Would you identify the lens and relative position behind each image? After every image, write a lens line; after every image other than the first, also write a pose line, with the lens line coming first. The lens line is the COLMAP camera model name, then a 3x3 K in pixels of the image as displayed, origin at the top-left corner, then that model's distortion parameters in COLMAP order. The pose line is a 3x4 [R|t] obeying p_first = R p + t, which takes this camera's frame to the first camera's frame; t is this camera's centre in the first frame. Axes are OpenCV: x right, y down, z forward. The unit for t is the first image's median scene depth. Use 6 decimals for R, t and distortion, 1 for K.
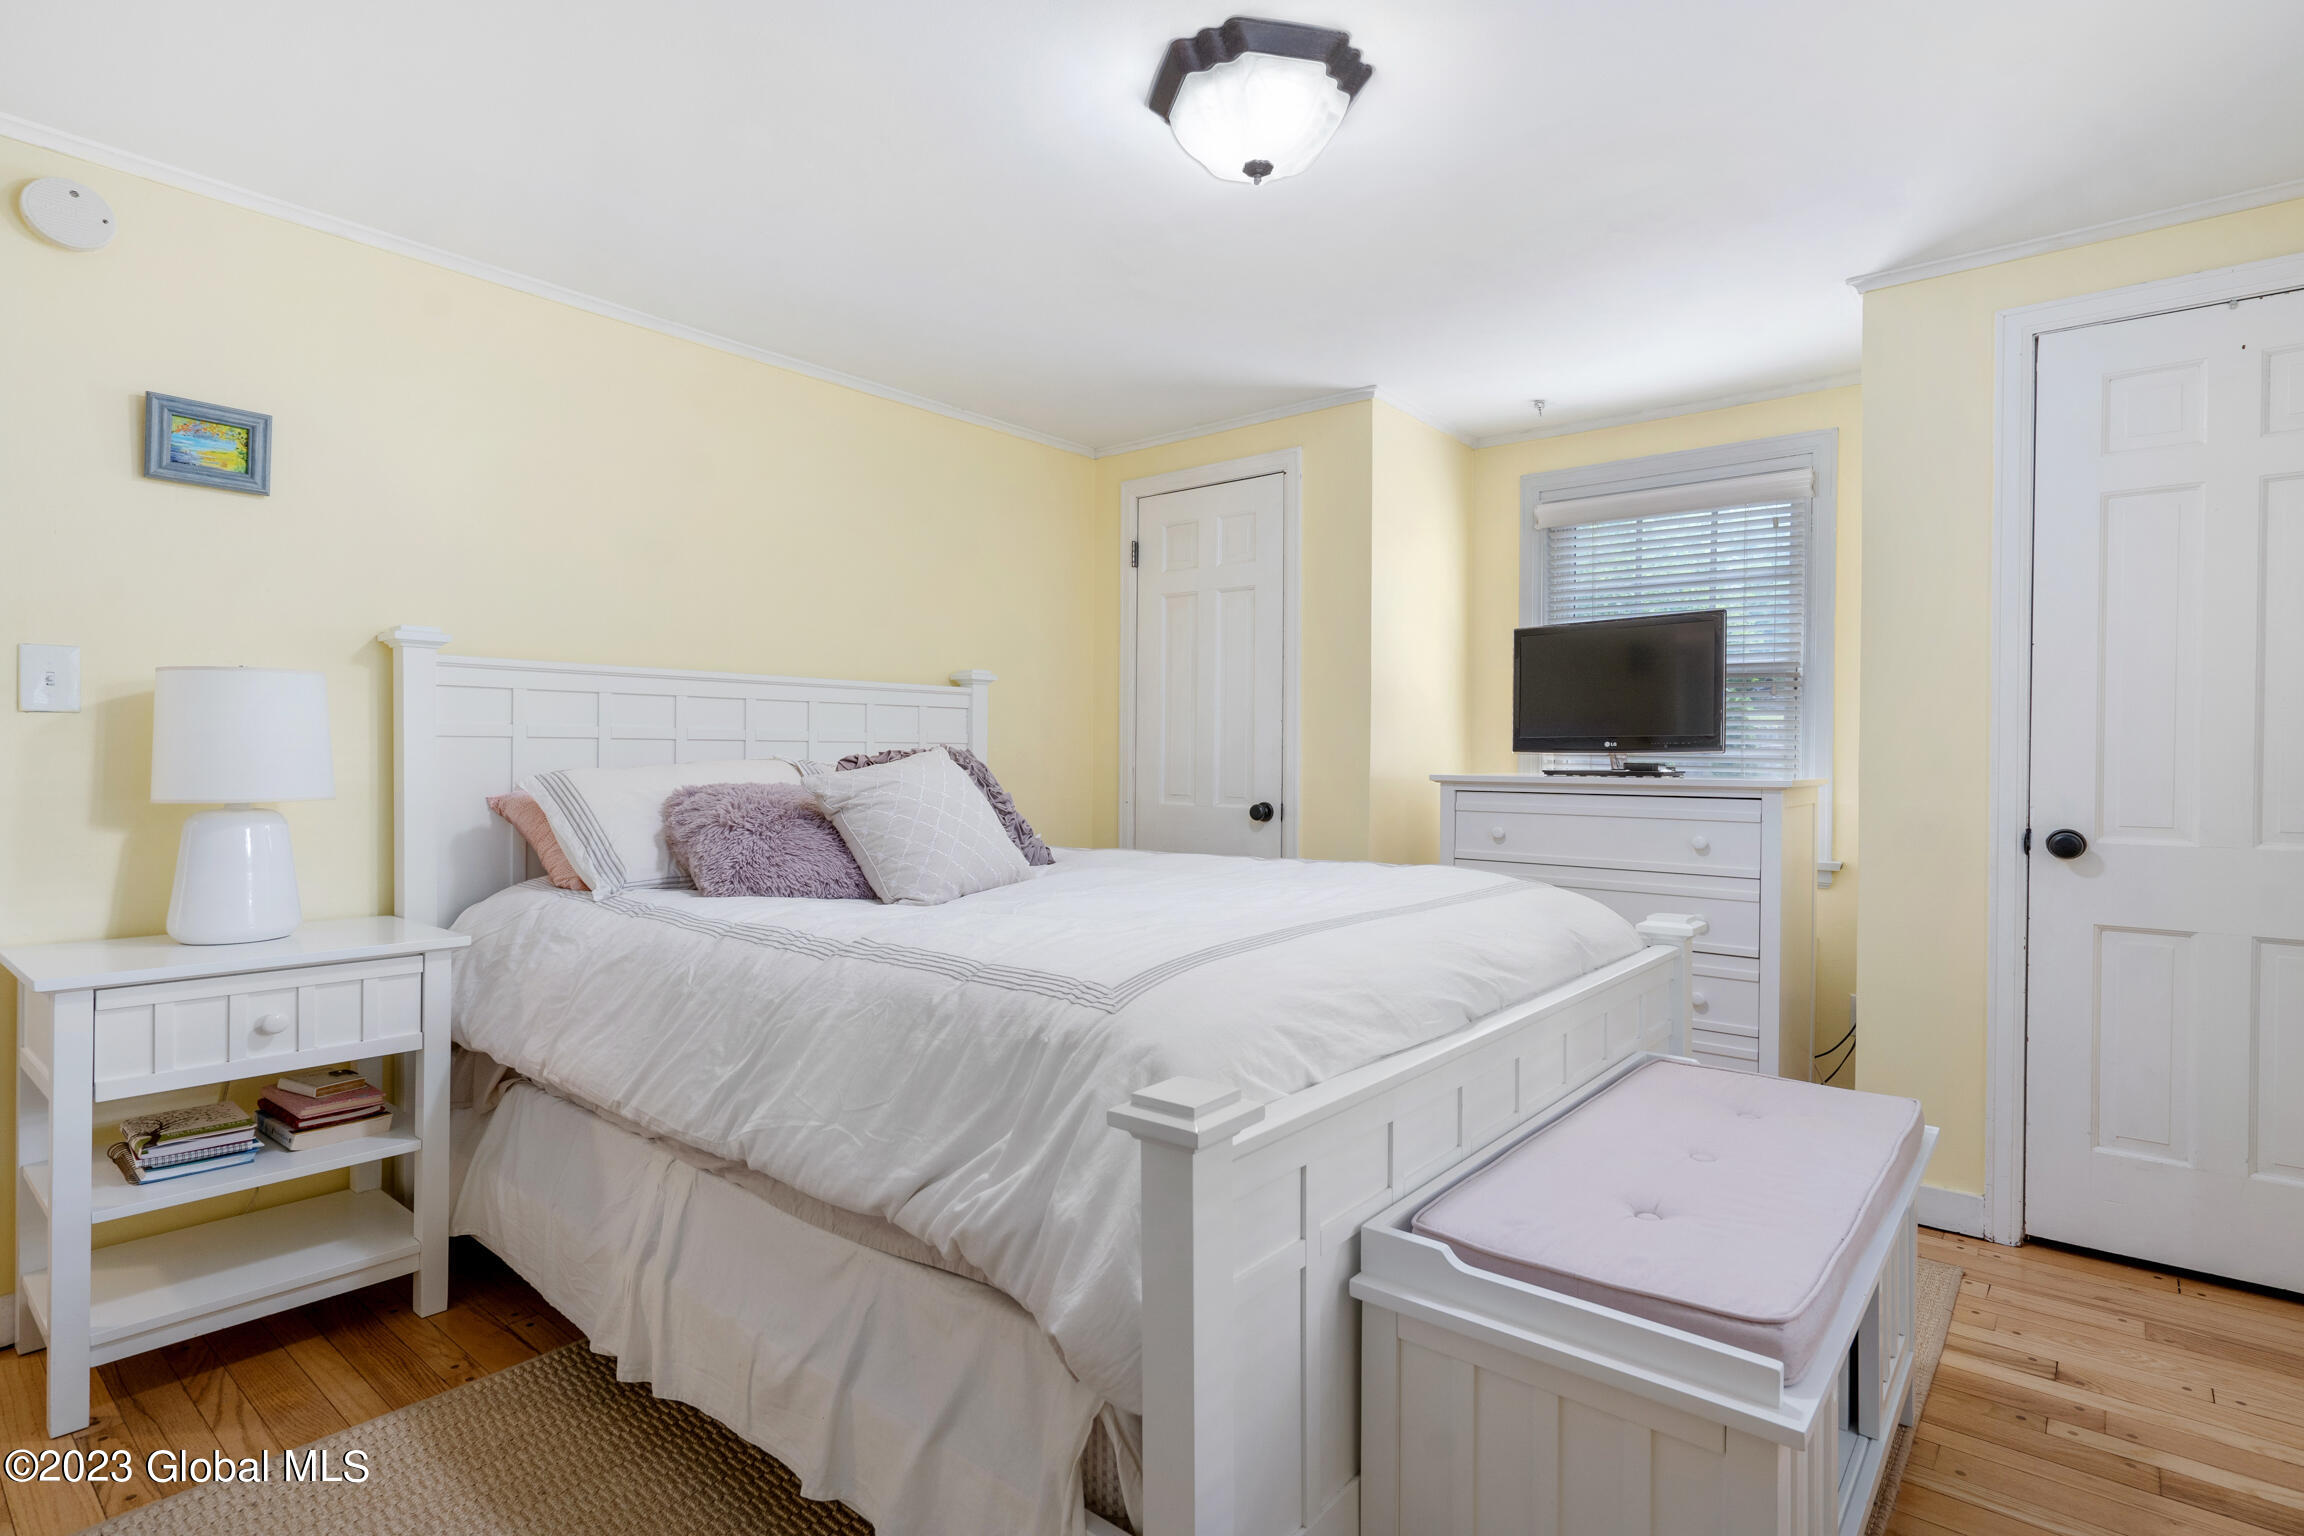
lens RADIAL K [[1117.7, 0, 1121.1], [0, 1117.7, 761.8], [0, 0, 1]] dist [-0.001639, -0.000471]
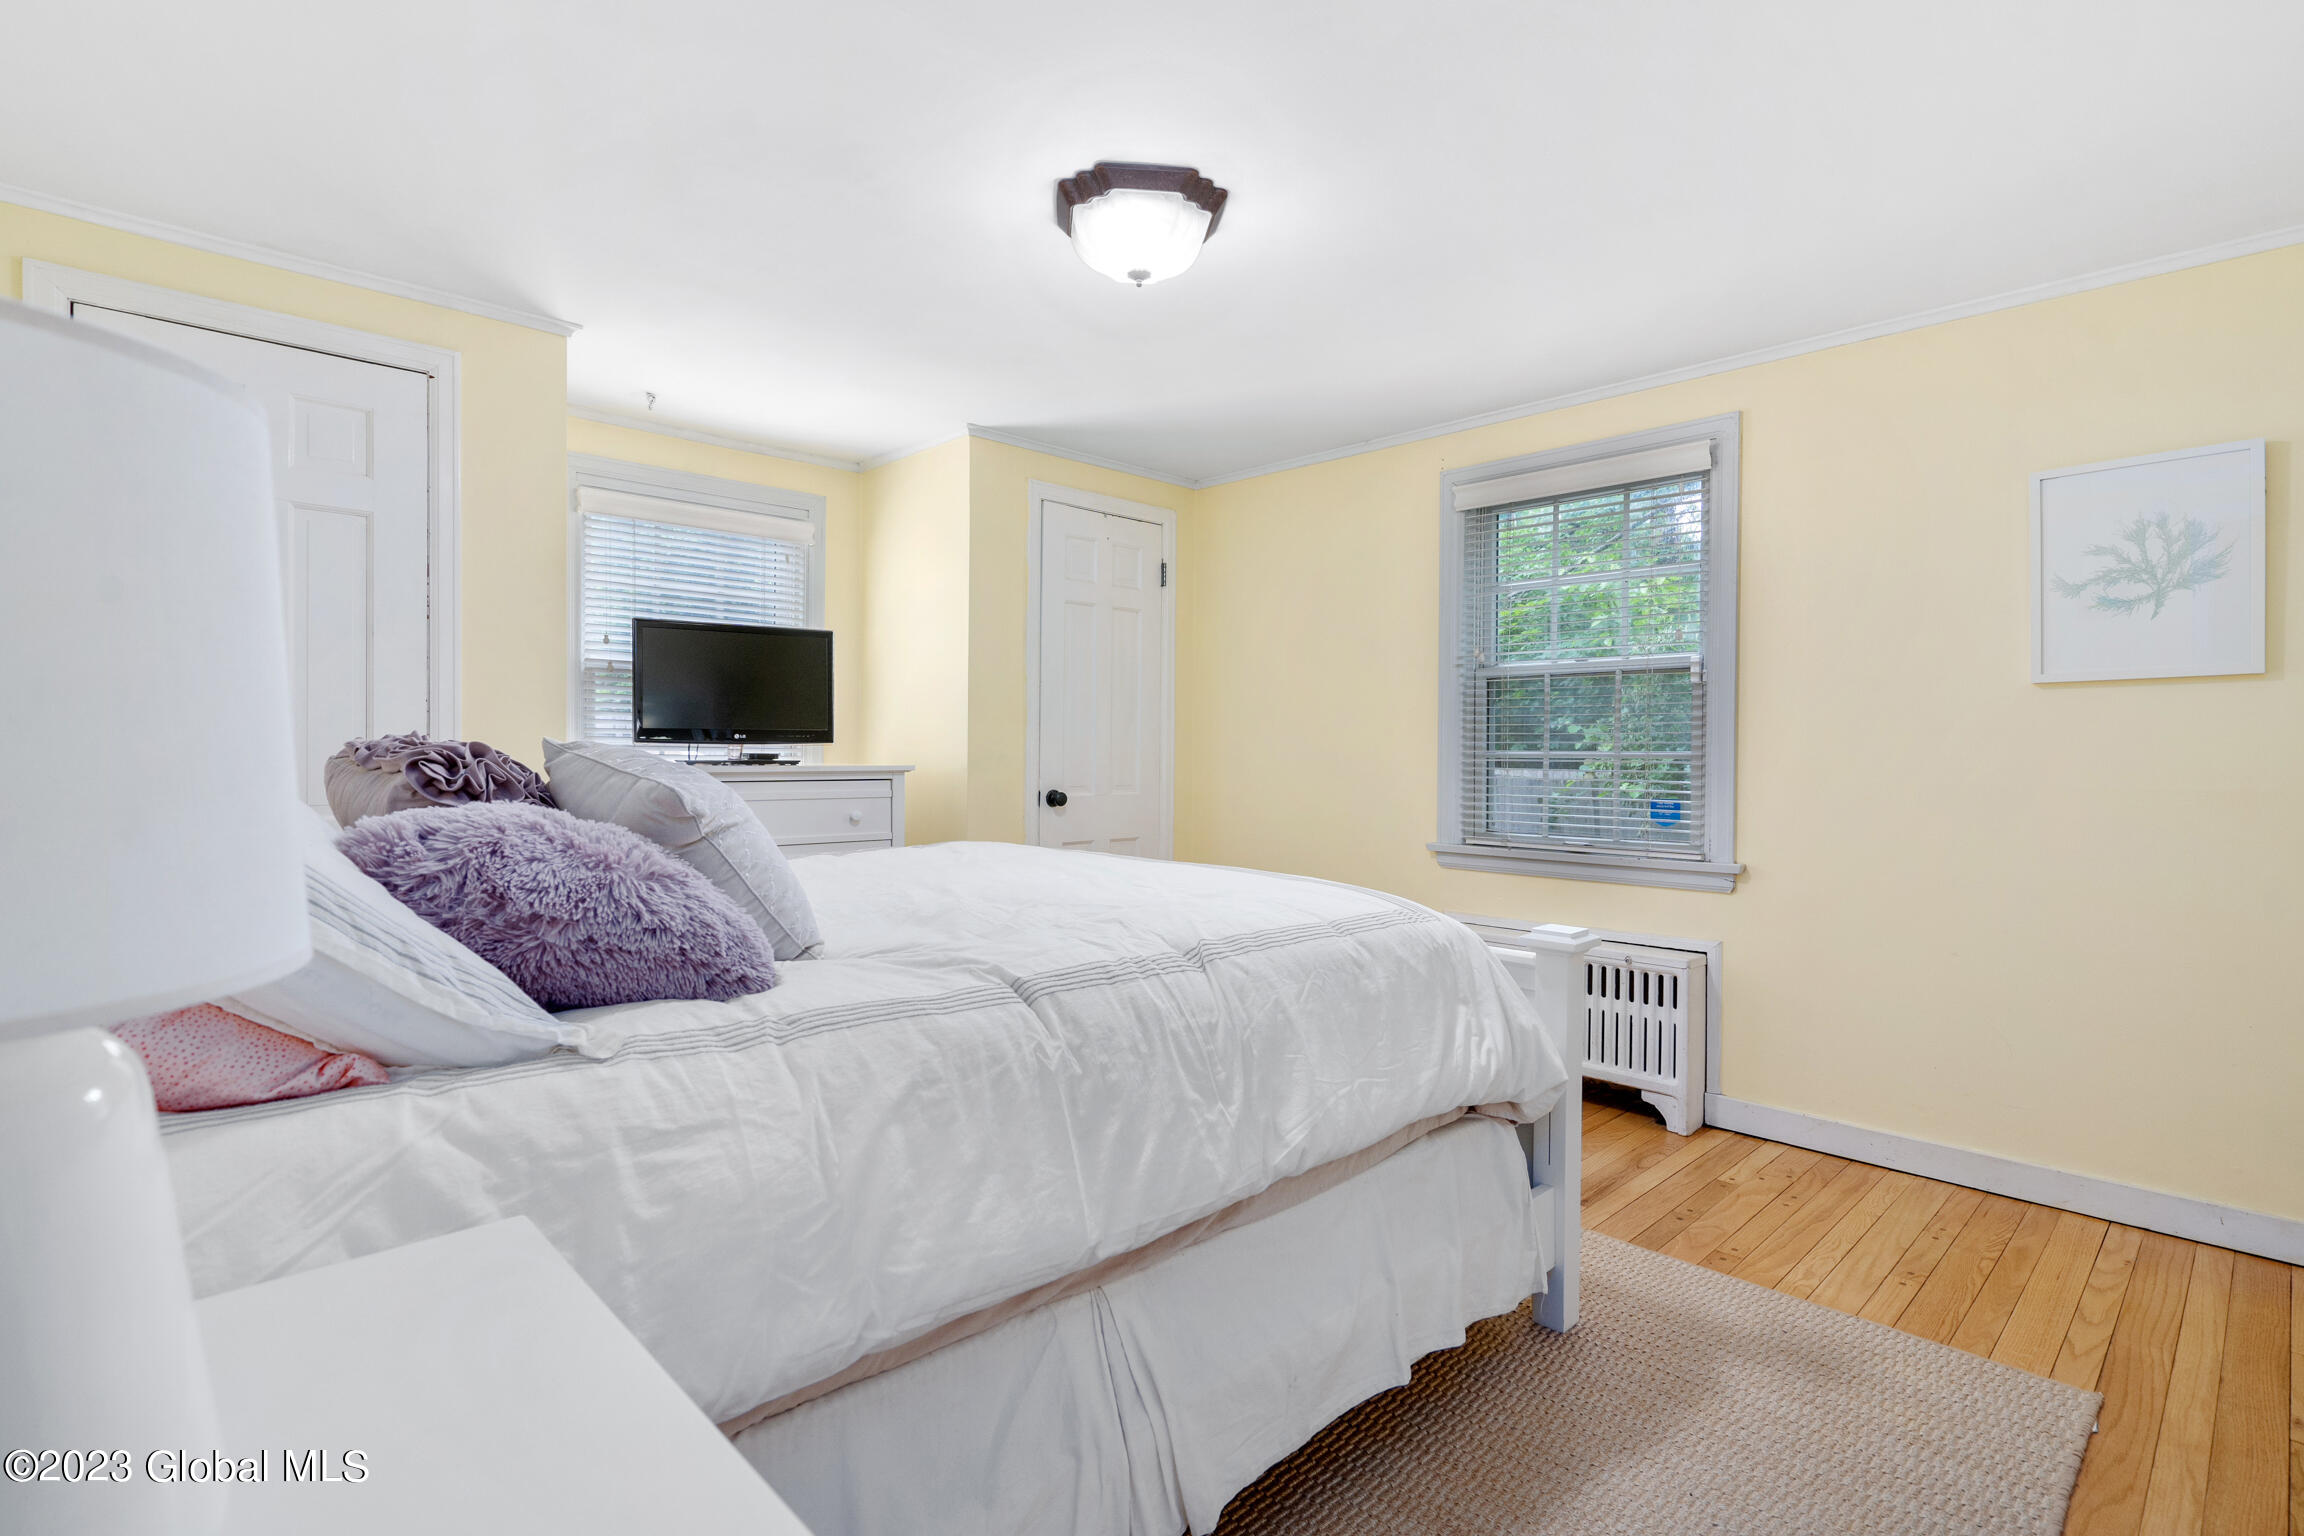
lens RADIAL K [[1117.7, 0, 1121.1], [0, 1117.7, 761.8], [0, 0, 1]] dist [-0.001639, -0.000471]
pose [[0.121660, -0.015357, 0.992453, -0.648866], [-0.000785, 0.999878, 0.015568, -0.008222], [-0.992572, -0.002673, 0.121633, 0.506215]]
